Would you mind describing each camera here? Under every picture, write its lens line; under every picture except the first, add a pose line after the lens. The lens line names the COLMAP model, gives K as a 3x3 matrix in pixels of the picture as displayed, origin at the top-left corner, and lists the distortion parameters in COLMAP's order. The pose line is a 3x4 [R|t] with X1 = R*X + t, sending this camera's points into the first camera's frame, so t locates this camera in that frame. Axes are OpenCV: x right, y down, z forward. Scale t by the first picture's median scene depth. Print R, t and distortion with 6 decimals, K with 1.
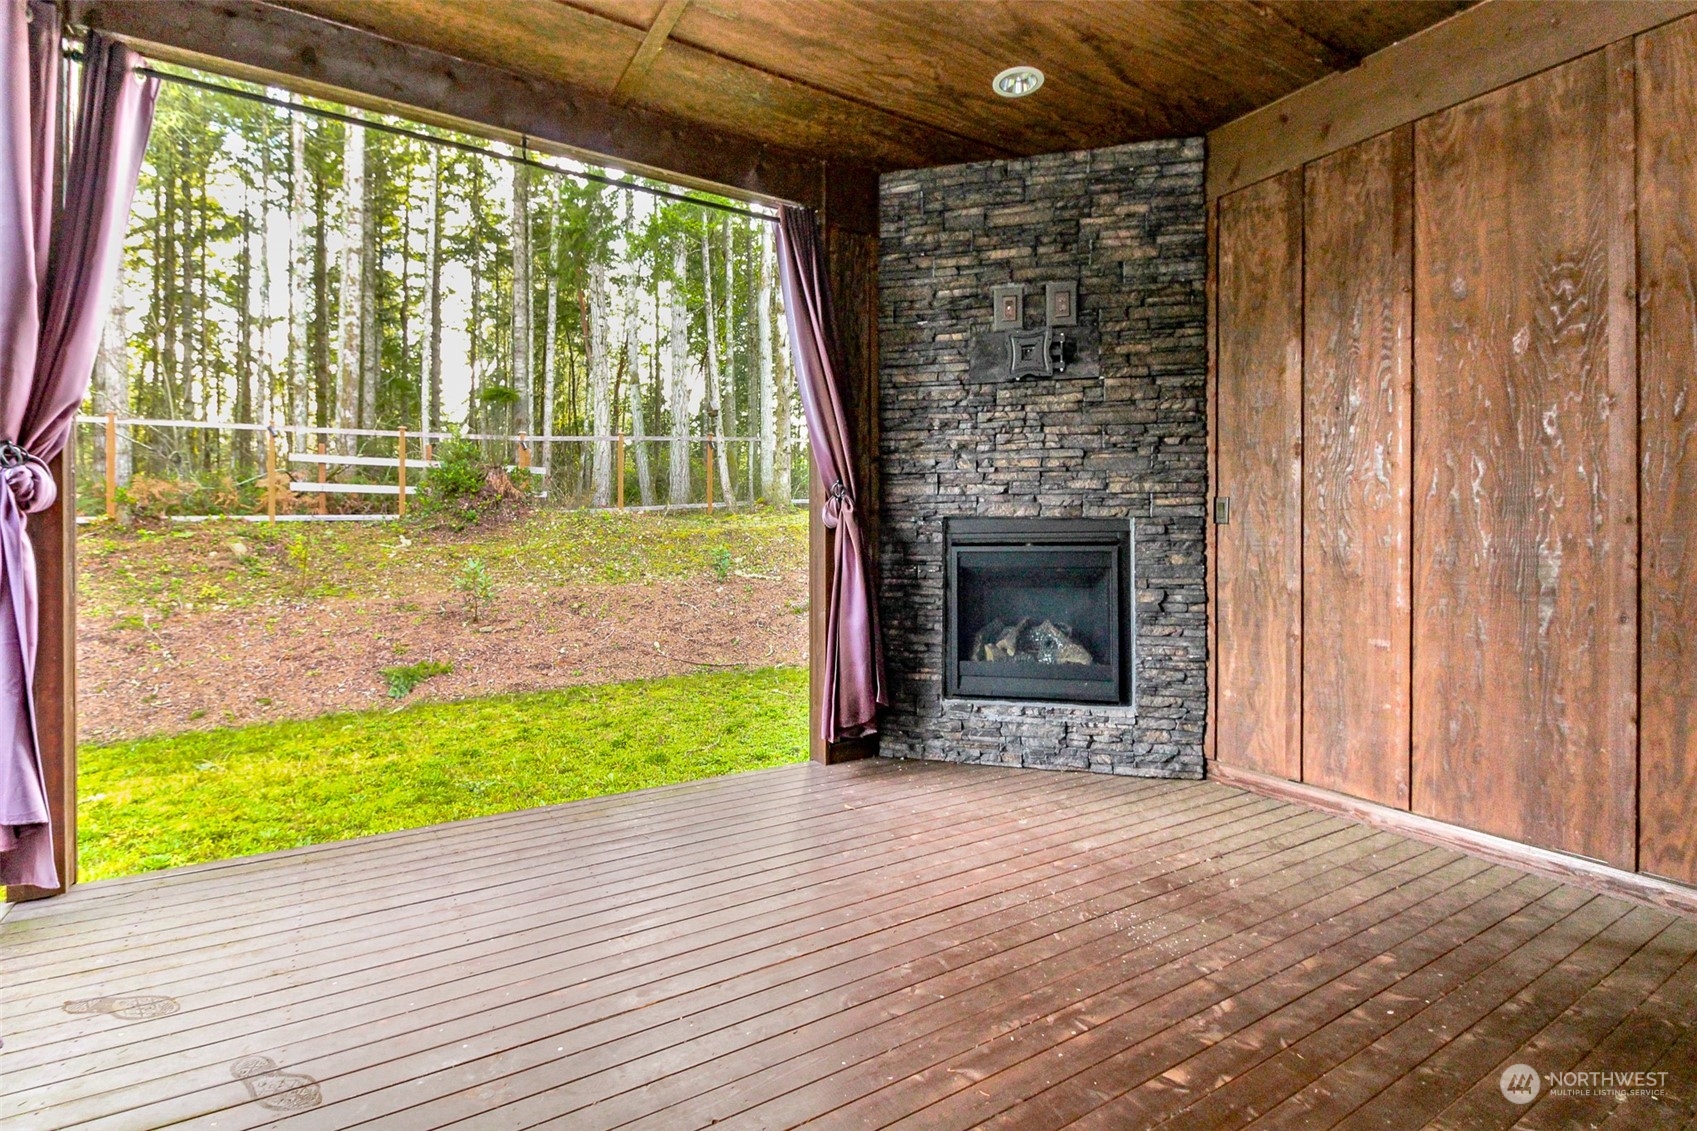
lens RADIAL K [[778.4, 0, 841.7], [0, 778.4, 535.5], [0, 0, 1]] dist [-0.001183, -0.003069]
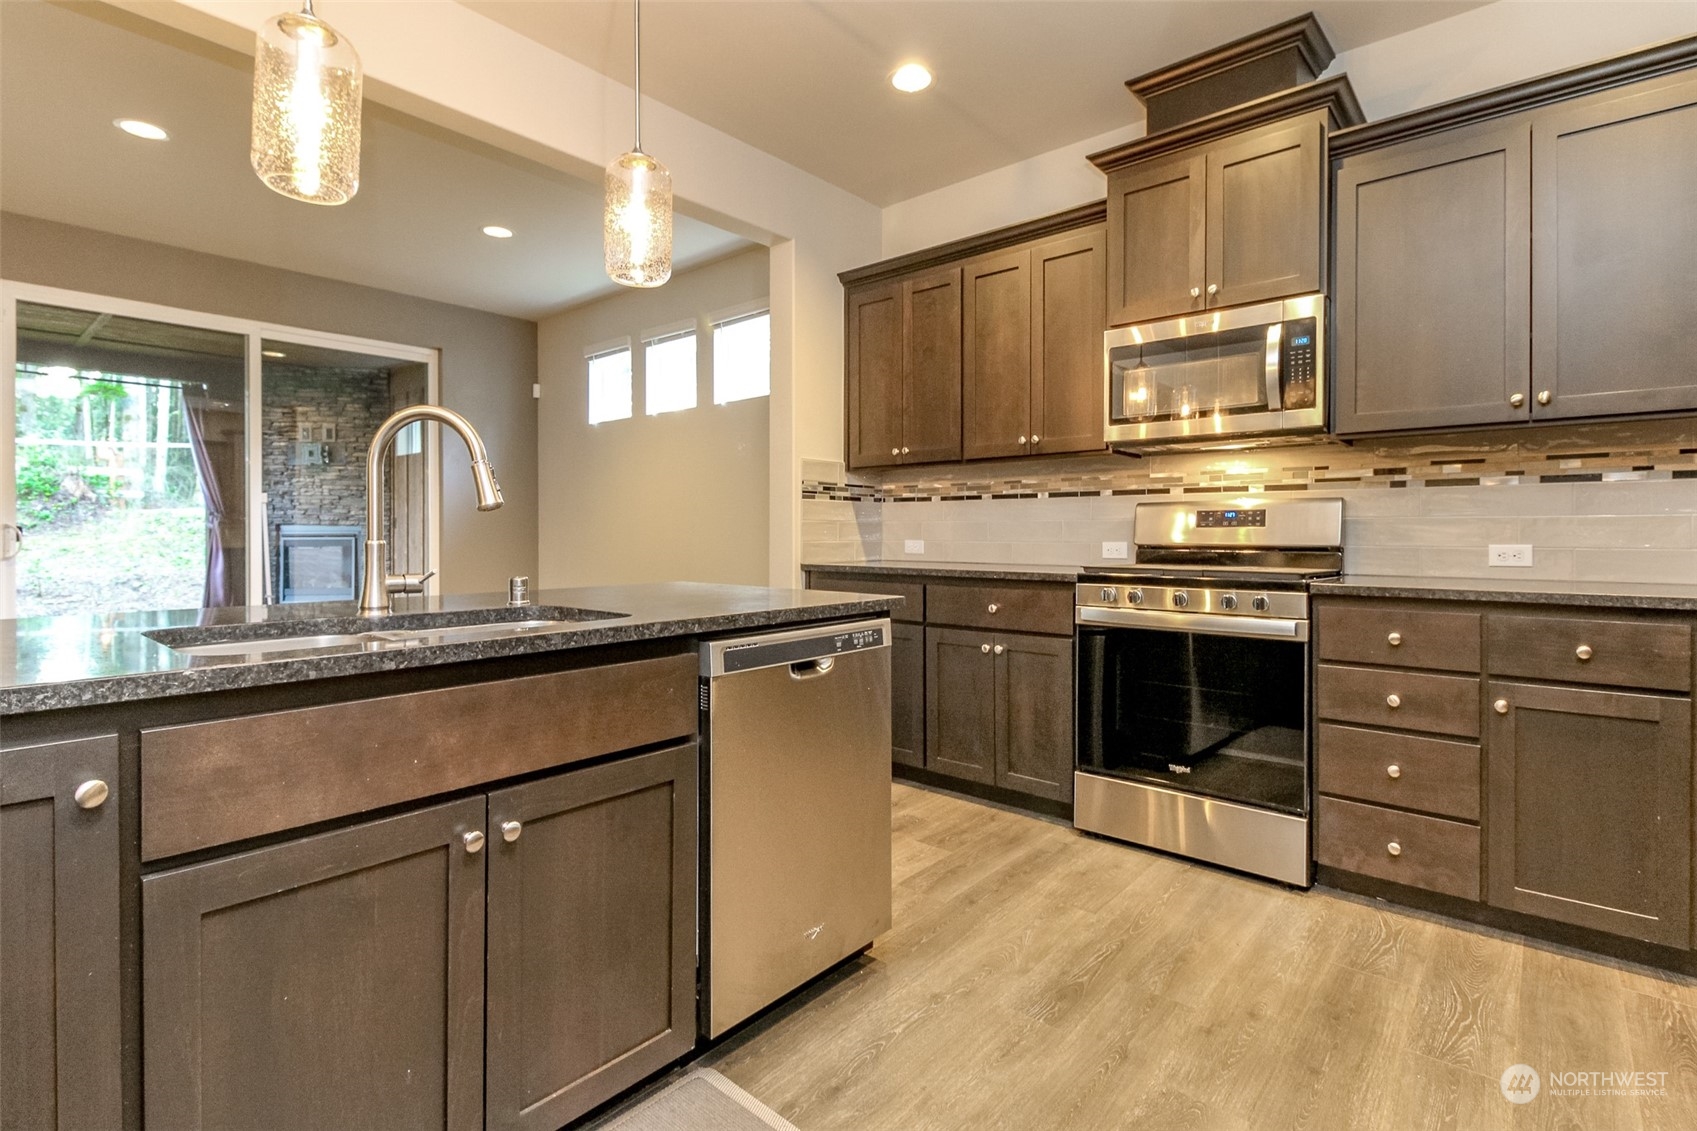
lens RADIAL K [[778.4, 0, 849.8], [0, 778.4, 538.3], [0, 0, 1]] dist [-0.001183, -0.003069]
pose [[0.946666, 0.001008, 0.322214, 0.974485], [-0.003074, 0.999978, 0.005903, -0.002615], [-0.322201, -0.006579, 0.946648, -1.646039]]
